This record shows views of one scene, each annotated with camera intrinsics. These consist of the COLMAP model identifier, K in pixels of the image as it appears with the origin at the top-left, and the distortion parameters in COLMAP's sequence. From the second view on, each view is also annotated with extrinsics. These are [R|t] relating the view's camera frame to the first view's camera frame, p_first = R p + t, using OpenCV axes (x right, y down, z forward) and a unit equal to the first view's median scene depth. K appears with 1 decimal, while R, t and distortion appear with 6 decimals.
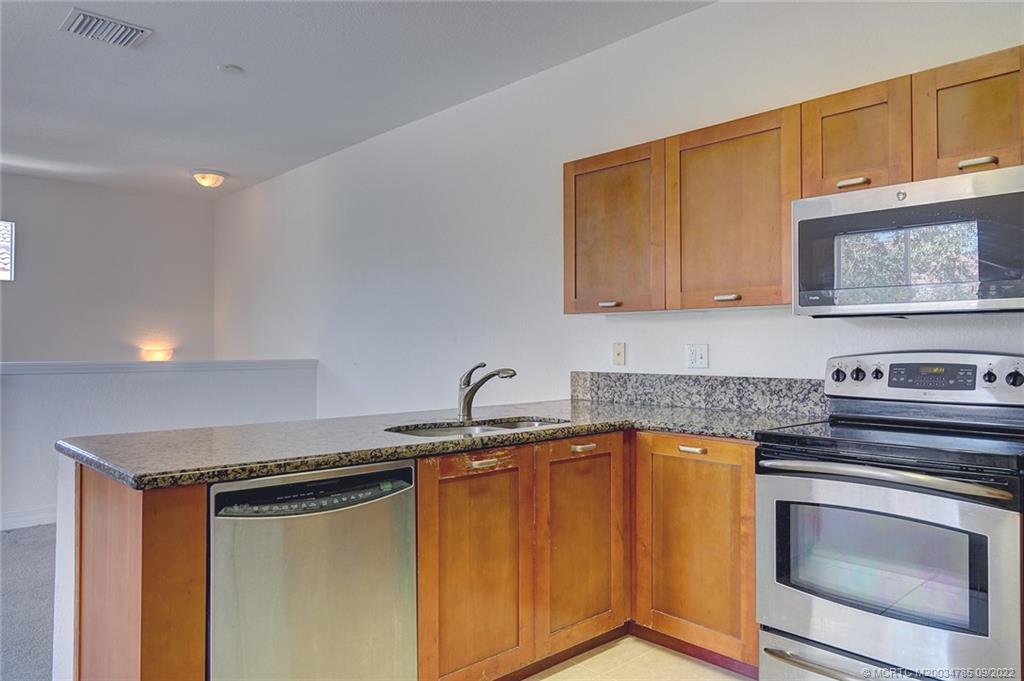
lens RADIAL K [[711.2, 0, 514.4], [0, 711.2, 337.2], [0, 0, 1]] dist [0.002164, 0.000527]
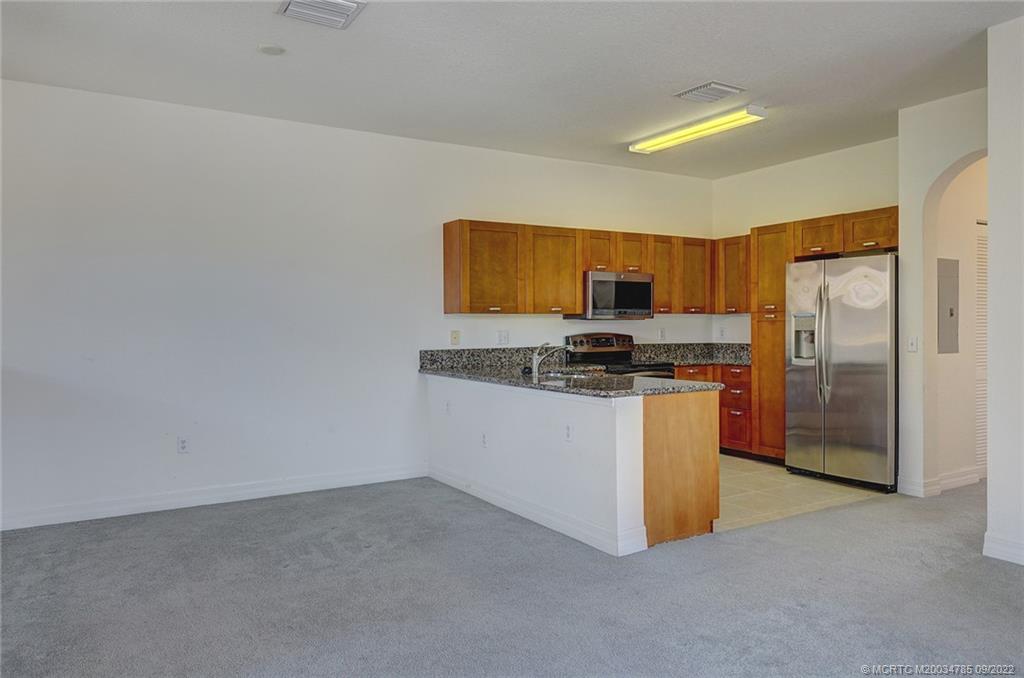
lens RADIAL K [[711.4, 0, 513.5], [0, 711.4, 333.9], [0, 0, 1]] dist [0.003496, 0.000027]
pose [[0.202886, -0.014749, 0.979091, -1.826546], [-0.004641, 0.999861, 0.016024, -0.015530], [-0.979191, -0.007795, 0.202789, 0.689830]]
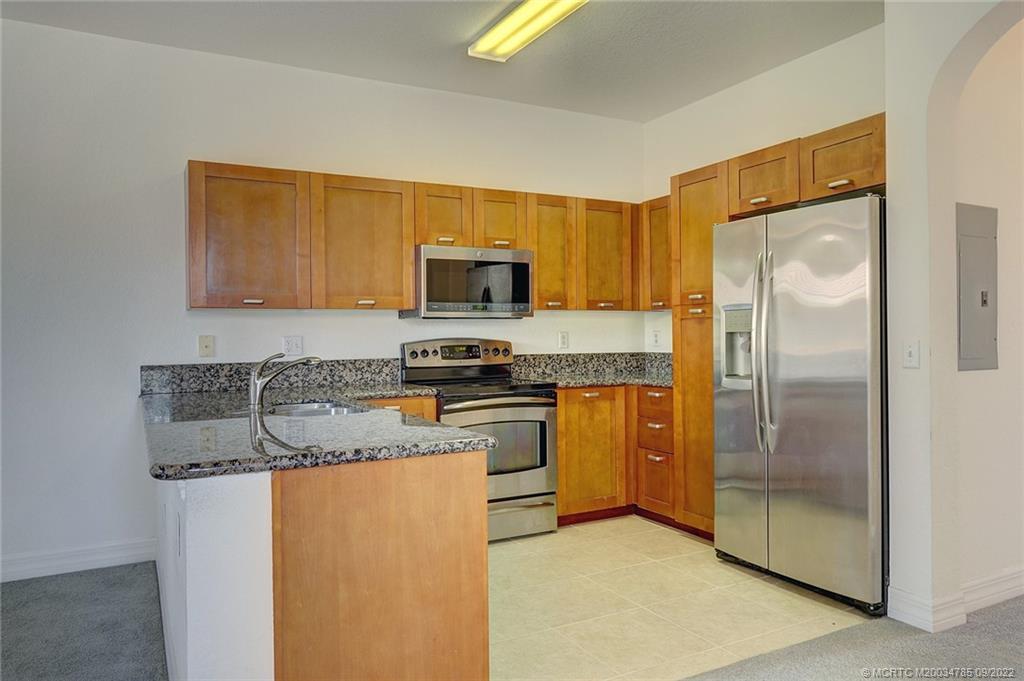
lens RADIAL K [[711.2, 0, 512.7], [0, 711.2, 338.2], [0, 0, 1]] dist [0.002164, 0.000527]
pose [[0.253341, -0.009170, 0.967334, -0.990690], [-0.000033, 0.999955, 0.009488, 0.001701], [-0.967377, -0.002436, 0.253329, 0.362515]]
